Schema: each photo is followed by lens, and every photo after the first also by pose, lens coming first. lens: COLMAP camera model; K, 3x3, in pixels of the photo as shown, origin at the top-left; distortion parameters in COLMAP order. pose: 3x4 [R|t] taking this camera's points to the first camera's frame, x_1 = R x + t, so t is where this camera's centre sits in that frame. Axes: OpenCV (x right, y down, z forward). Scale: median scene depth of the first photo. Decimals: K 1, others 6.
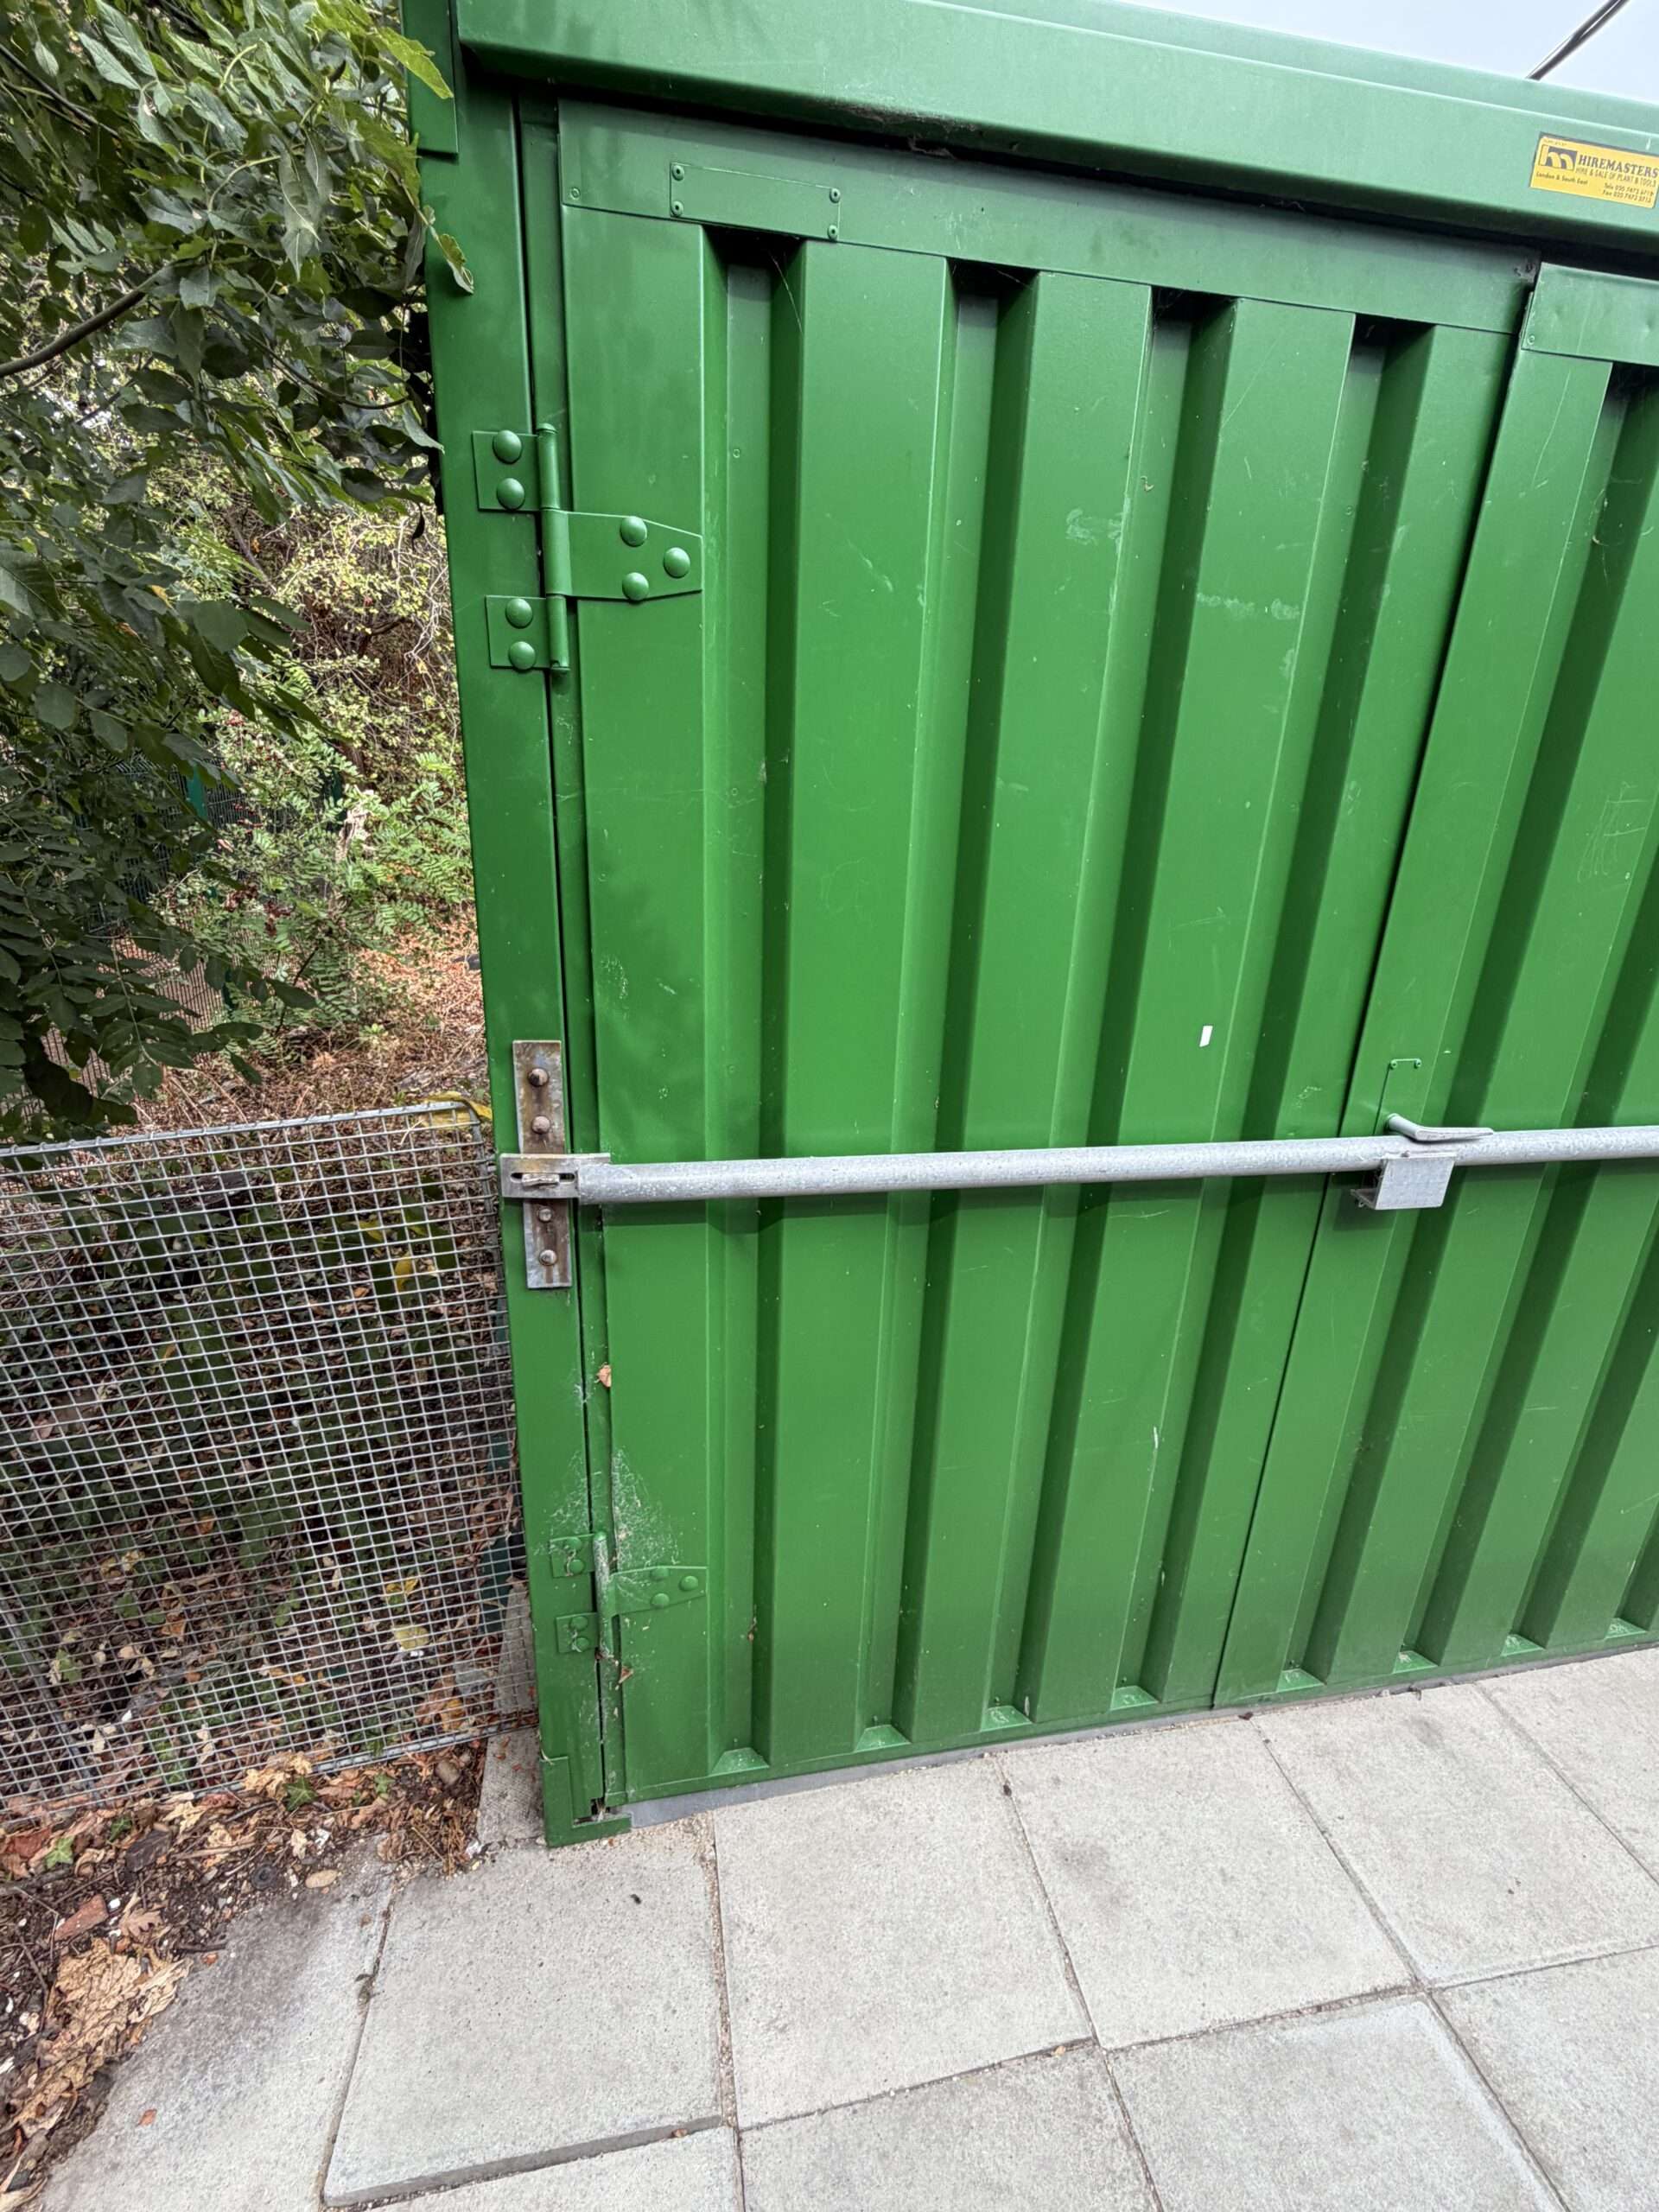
lens RADIAL K [[1049.6, 0, 829.0], [0, 1049.6, 1109.9], [0, 0, 1]] dist [0.000117, 0.000726]
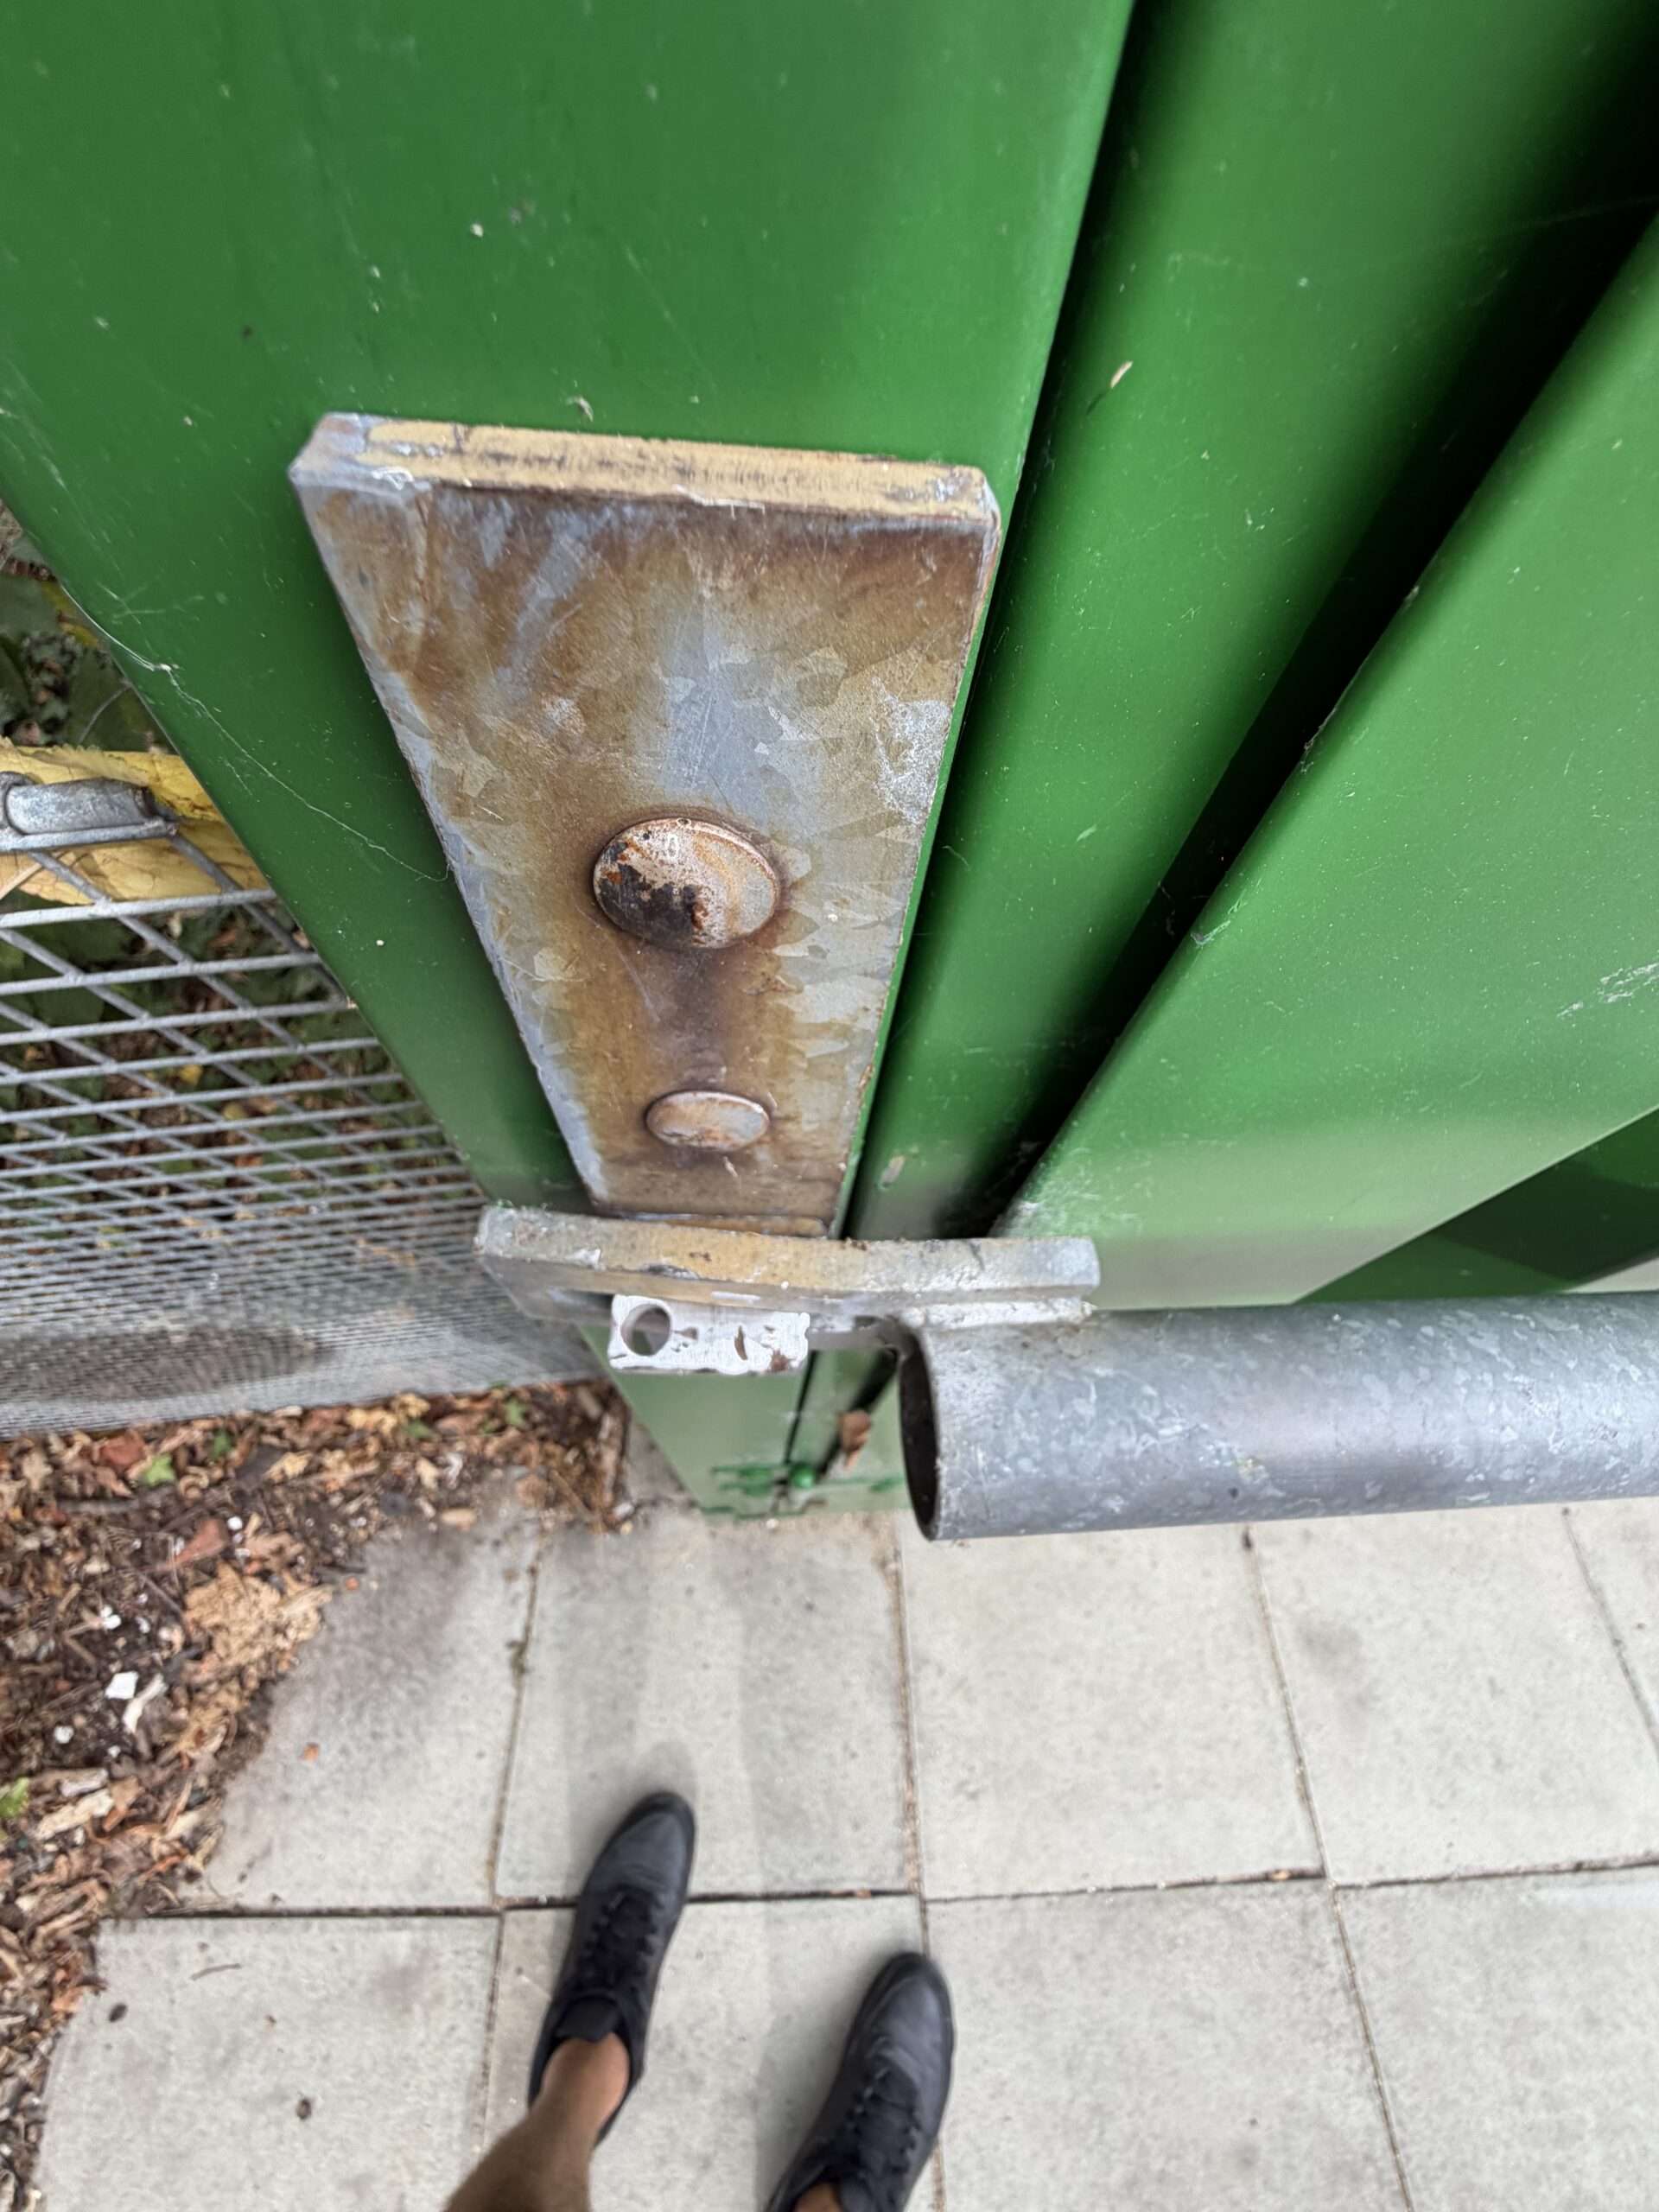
lens RADIAL K [[890.6, 0, 828.5], [0, 890.6, 1103.0], [0, 0, 1]] dist [-0.002810, 0.001646]
pose [[0.989827, 0.138380, -0.033060, -0.211156], [-0.081817, 0.743733, 0.663451, -0.059946], [0.116396, -0.653997, 0.747489, 0.756496]]
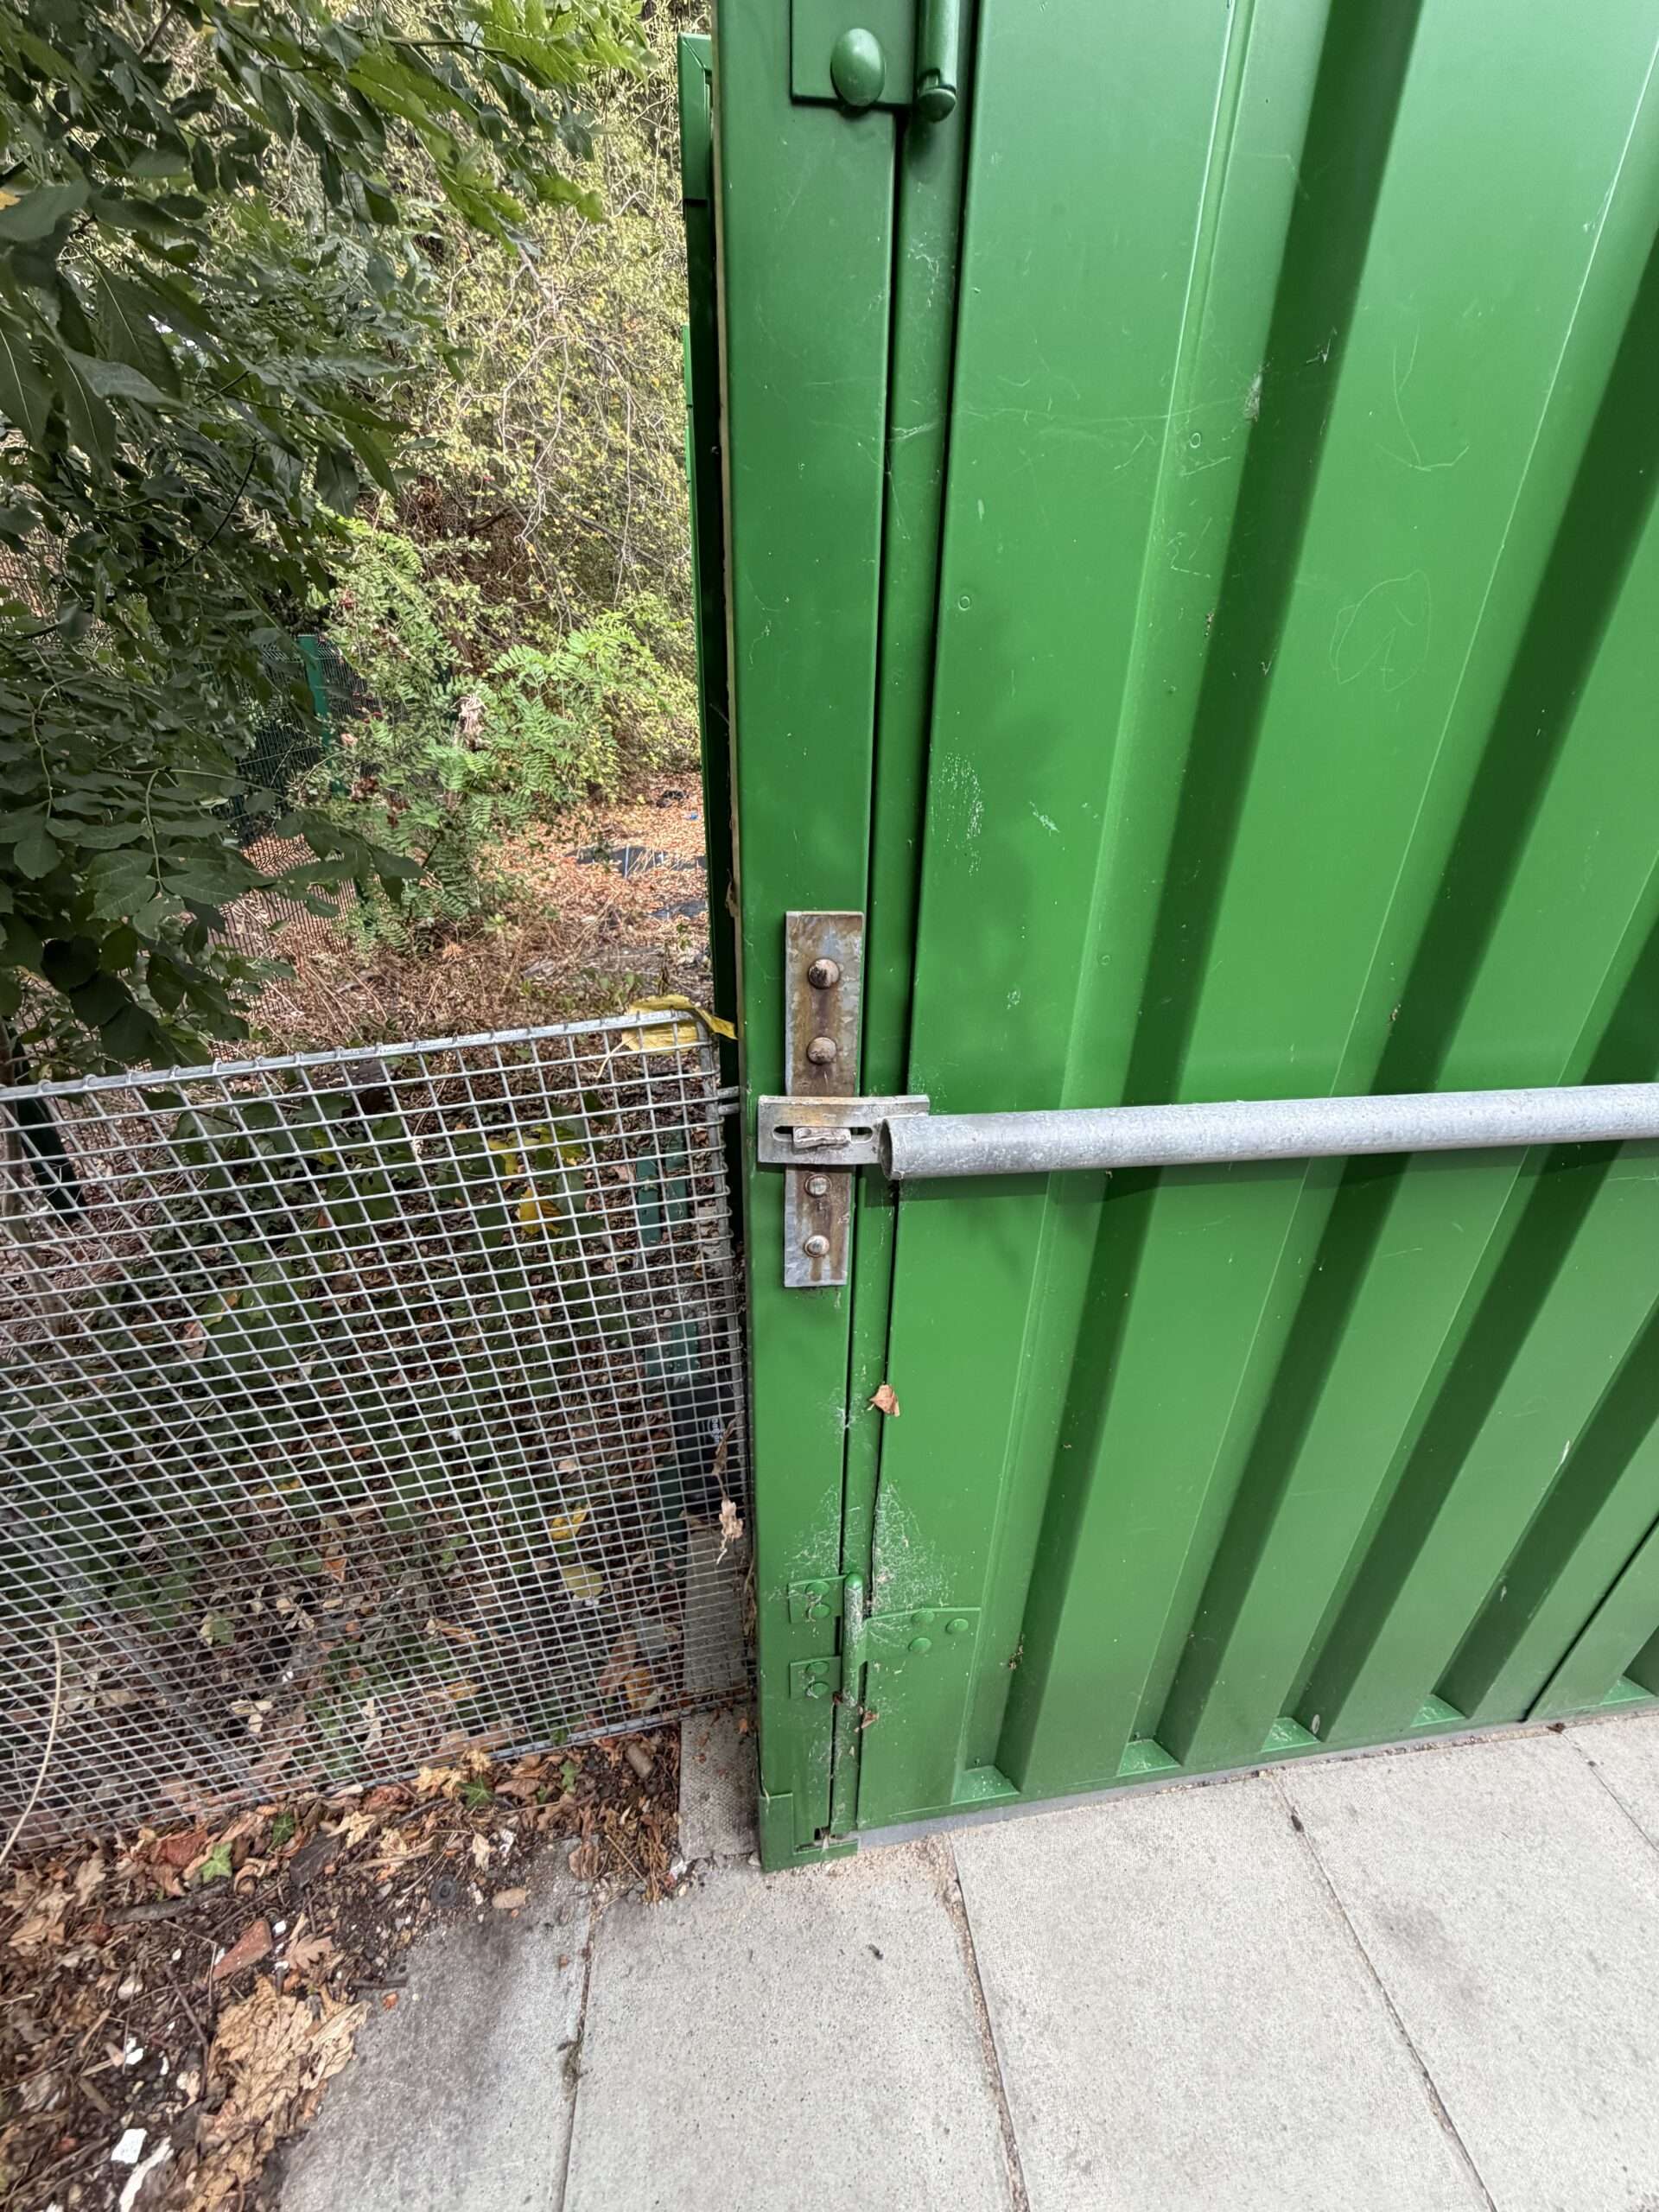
lens RADIAL K [[890.6, 0, 826.5], [0, 890.6, 1108.5], [0, 0, 1]] dist [-0.002810, 0.001646]
pose [[0.998666, 0.009366, -0.050782, -0.203305], [-0.002812, 0.991819, 0.127621, -0.015820], [0.051562, -0.127308, 0.990522, 0.393329]]
